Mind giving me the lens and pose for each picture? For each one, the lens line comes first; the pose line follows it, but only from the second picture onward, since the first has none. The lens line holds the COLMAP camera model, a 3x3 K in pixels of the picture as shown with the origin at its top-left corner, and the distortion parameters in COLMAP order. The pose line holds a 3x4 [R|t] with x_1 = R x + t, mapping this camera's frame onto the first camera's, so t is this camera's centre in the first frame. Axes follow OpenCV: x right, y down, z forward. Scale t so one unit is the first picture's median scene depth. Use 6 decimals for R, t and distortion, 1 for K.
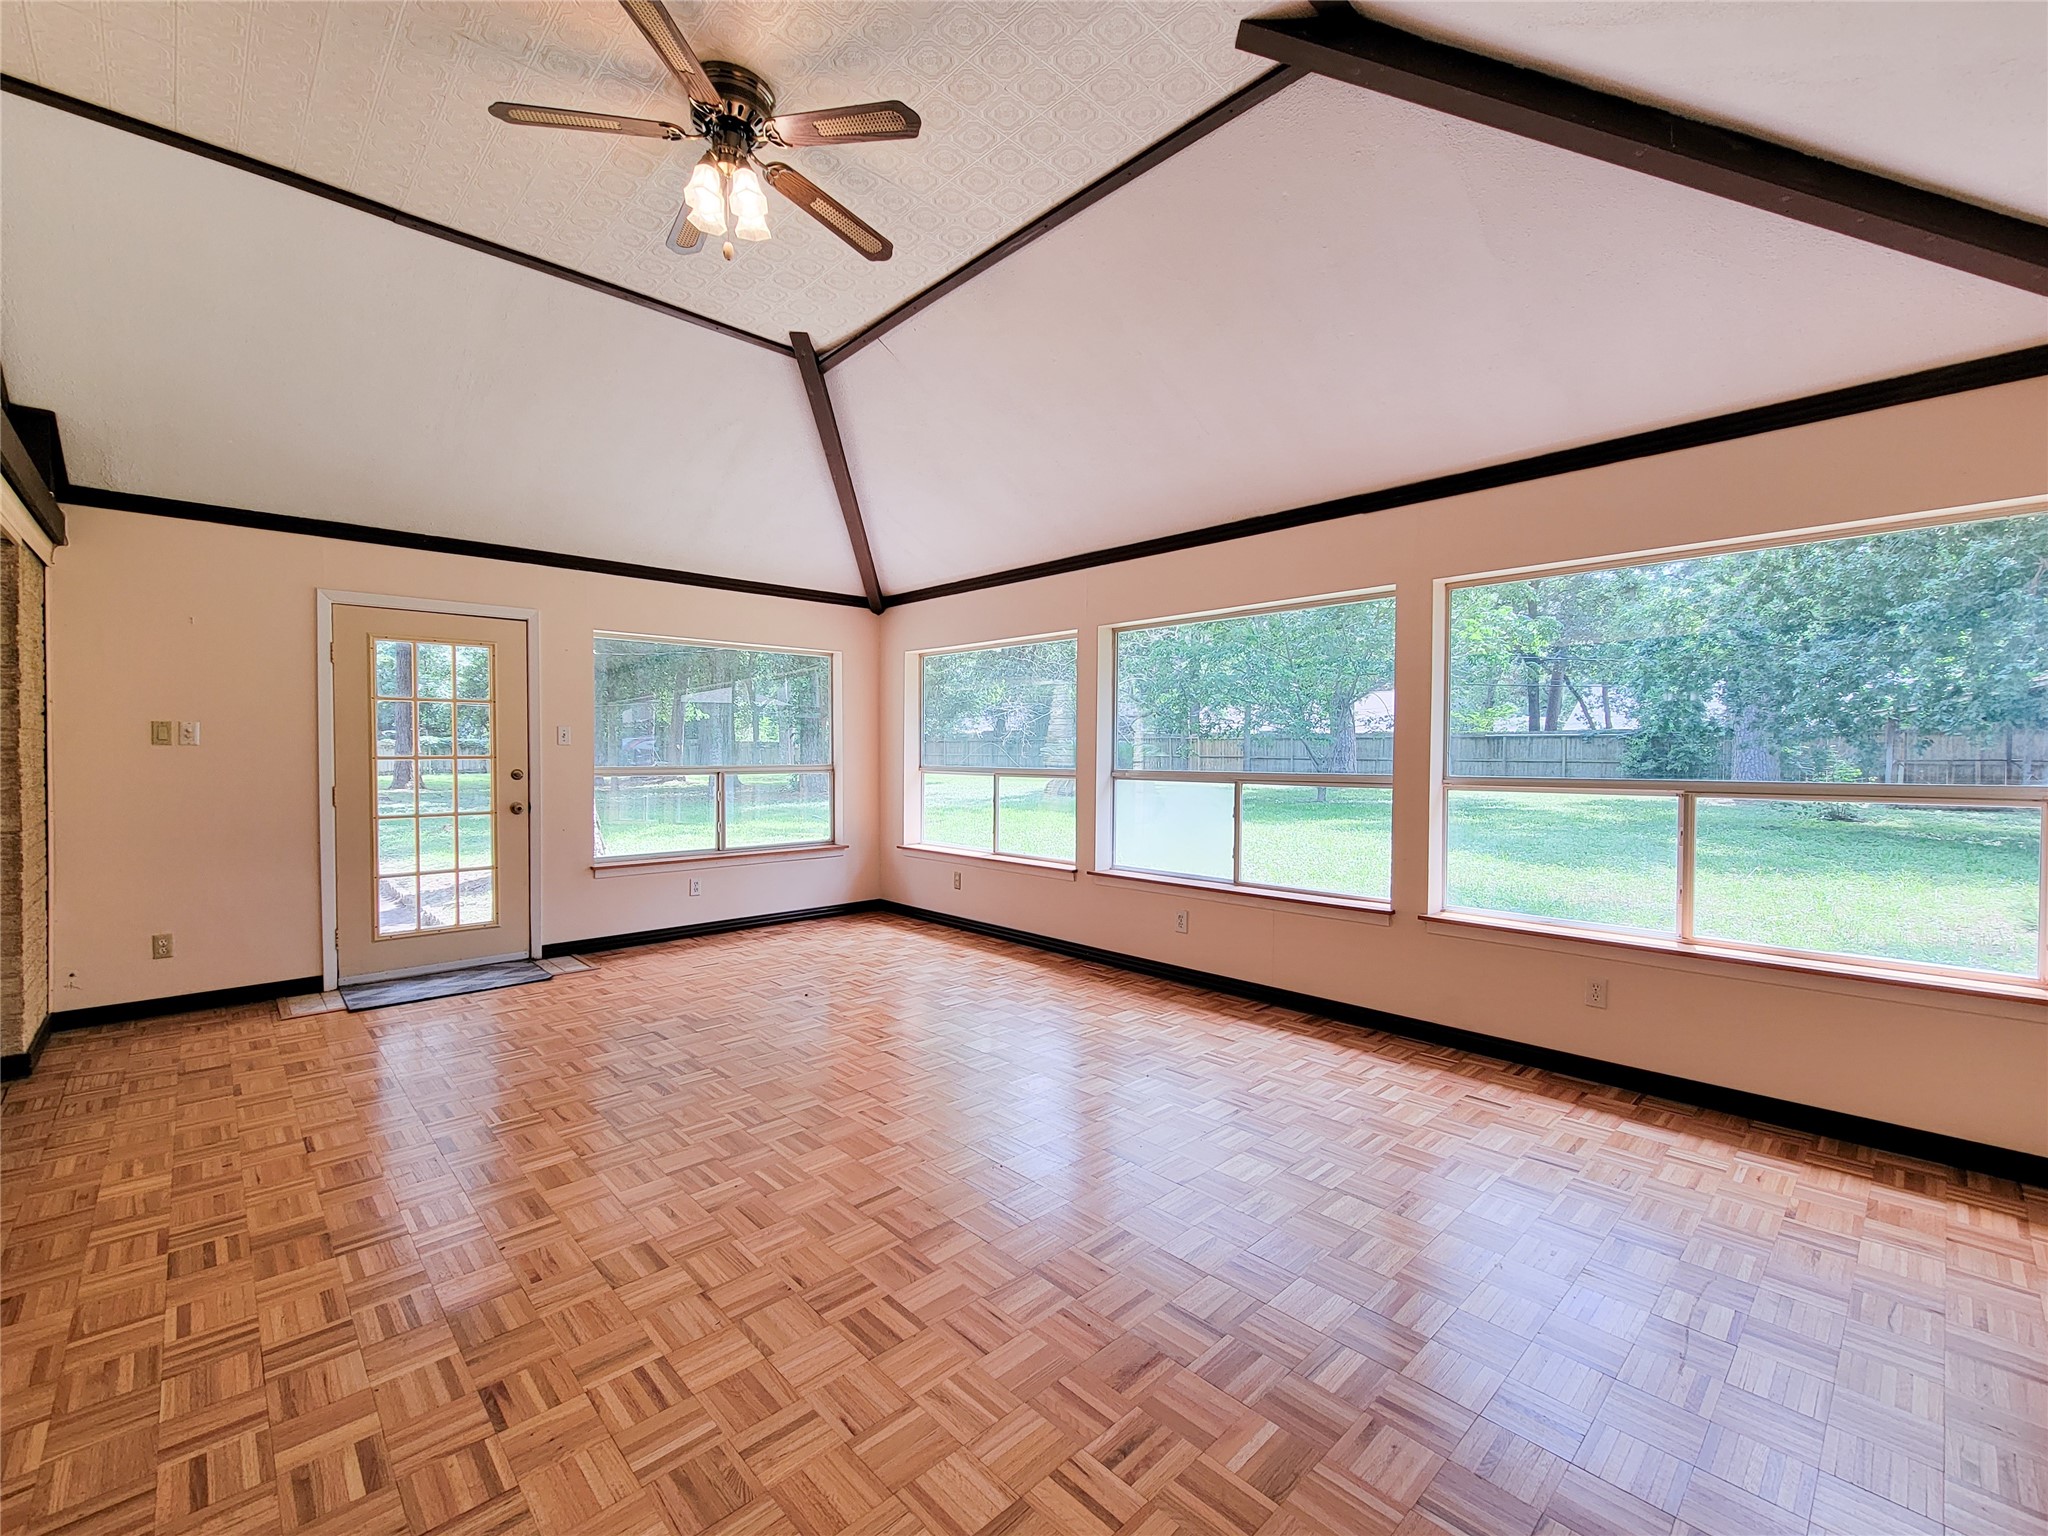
lens RADIAL K [[835.5, 0, 1082.8], [0, 835.5, 774.6], [0, 0, 1]] dist [-0.000710, -0.000541]
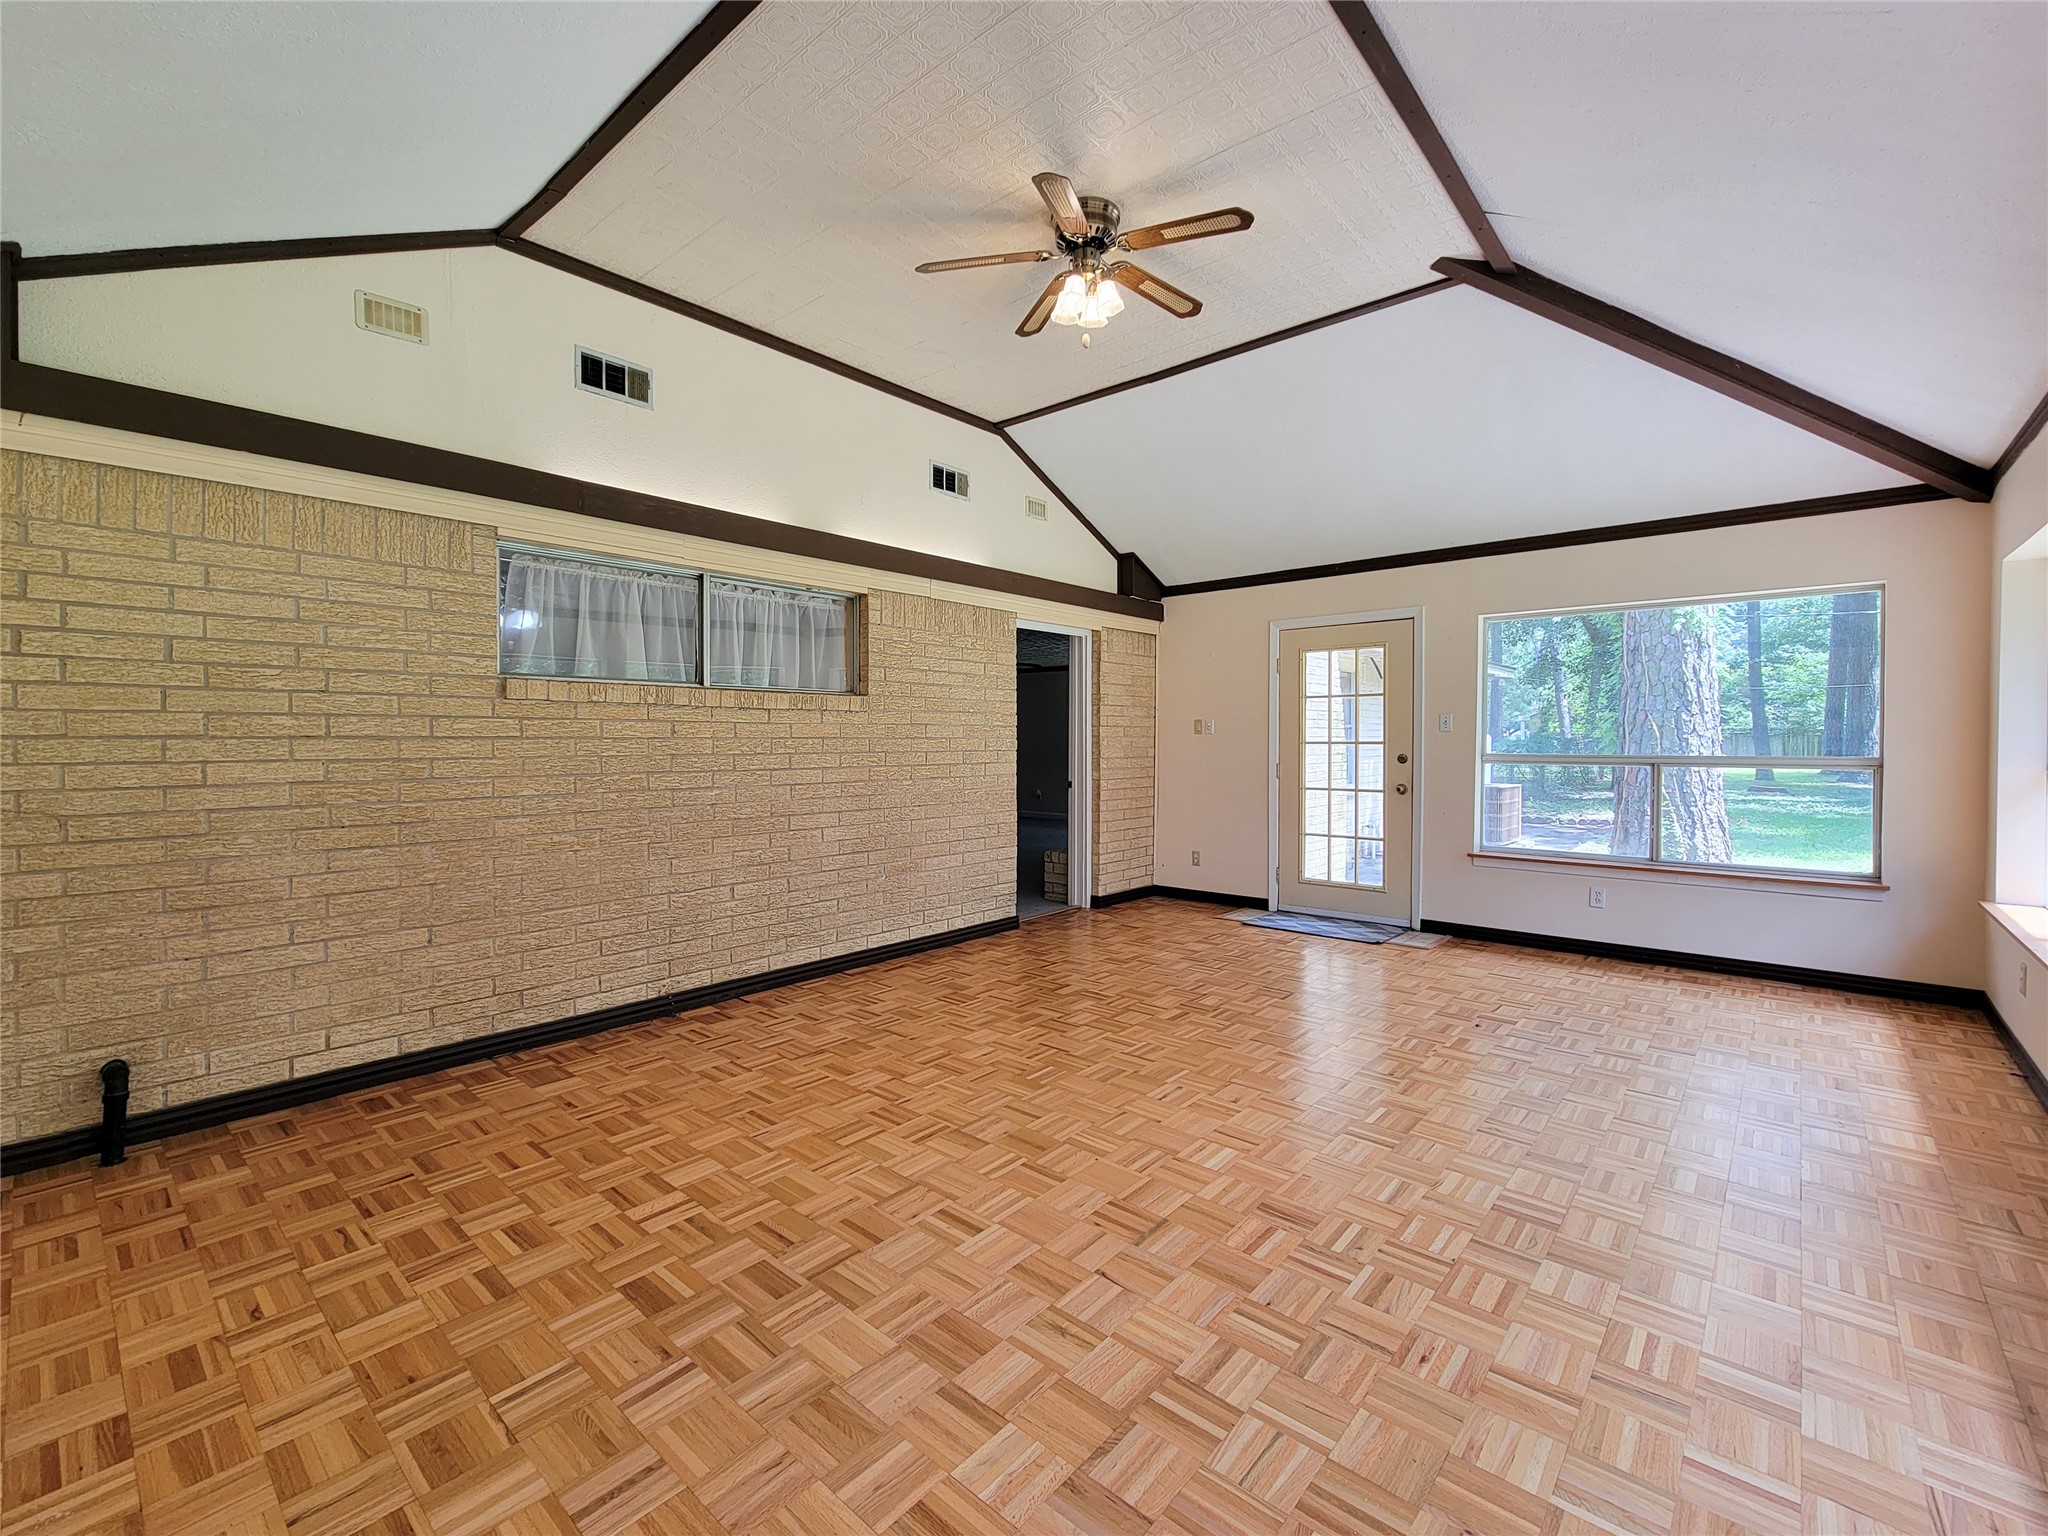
lens RADIAL K [[868.6, 0, 998.7], [0, 868.6, 747.8], [0, 0, 1]] dist [-0.001850, -0.000241]
pose [[0.073620, 0.007329, -0.997259, 0.498317], [-0.027839, 0.999598, 0.005291, -0.006314], [0.996898, 0.027373, 0.073794, 0.444569]]
